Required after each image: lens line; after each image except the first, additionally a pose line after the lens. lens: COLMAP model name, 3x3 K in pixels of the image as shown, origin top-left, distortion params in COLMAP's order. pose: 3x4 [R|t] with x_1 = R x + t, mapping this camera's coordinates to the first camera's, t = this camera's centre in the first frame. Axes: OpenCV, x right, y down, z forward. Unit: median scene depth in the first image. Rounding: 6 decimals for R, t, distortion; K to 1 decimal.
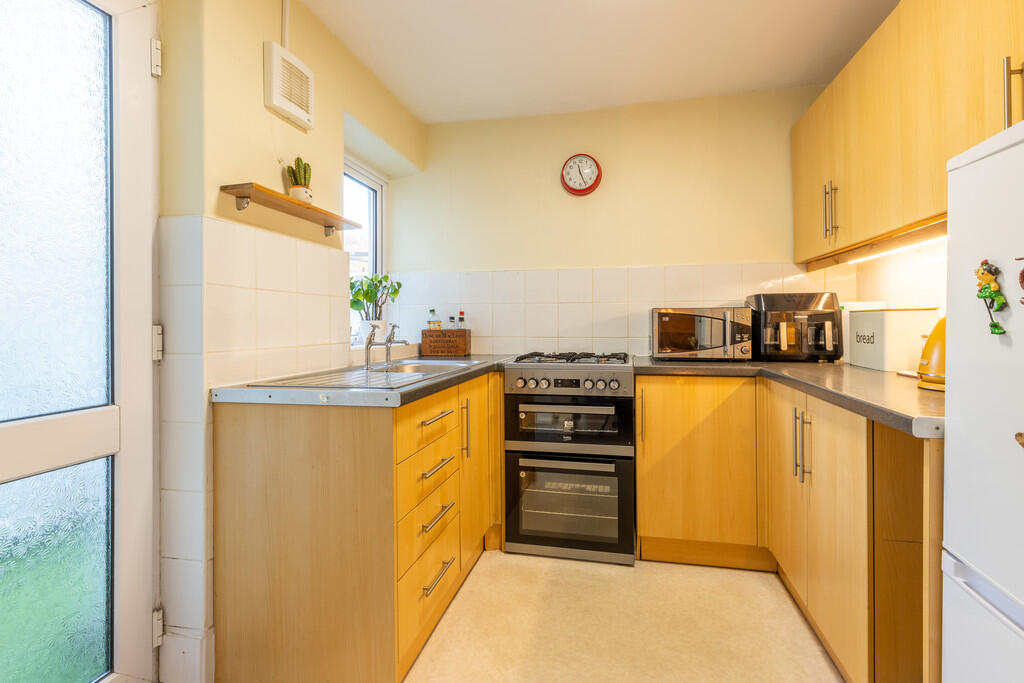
lens RADIAL K [[472.2, 0, 510.2], [0, 472.2, 323.5], [0, 0, 1]] dist [0.000535, -0.000176]
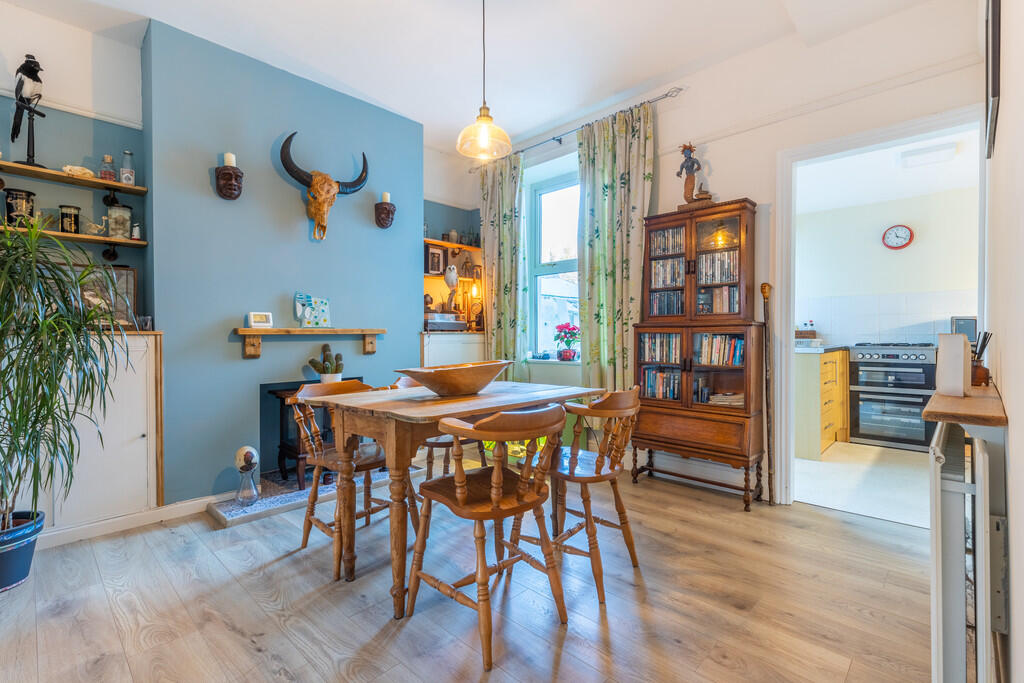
lens RADIAL K [[452.1, 0, 512.0], [0, 452.1, 341.5], [0, 0, 1]] dist [-0.000158, -0.000094]
pose [[0.869589, 0.006765, -0.493730, -0.304356], [0.000456, 0.999895, 0.014504, 0.036913], [0.493776, -0.012838, 0.869494, -1.330726]]
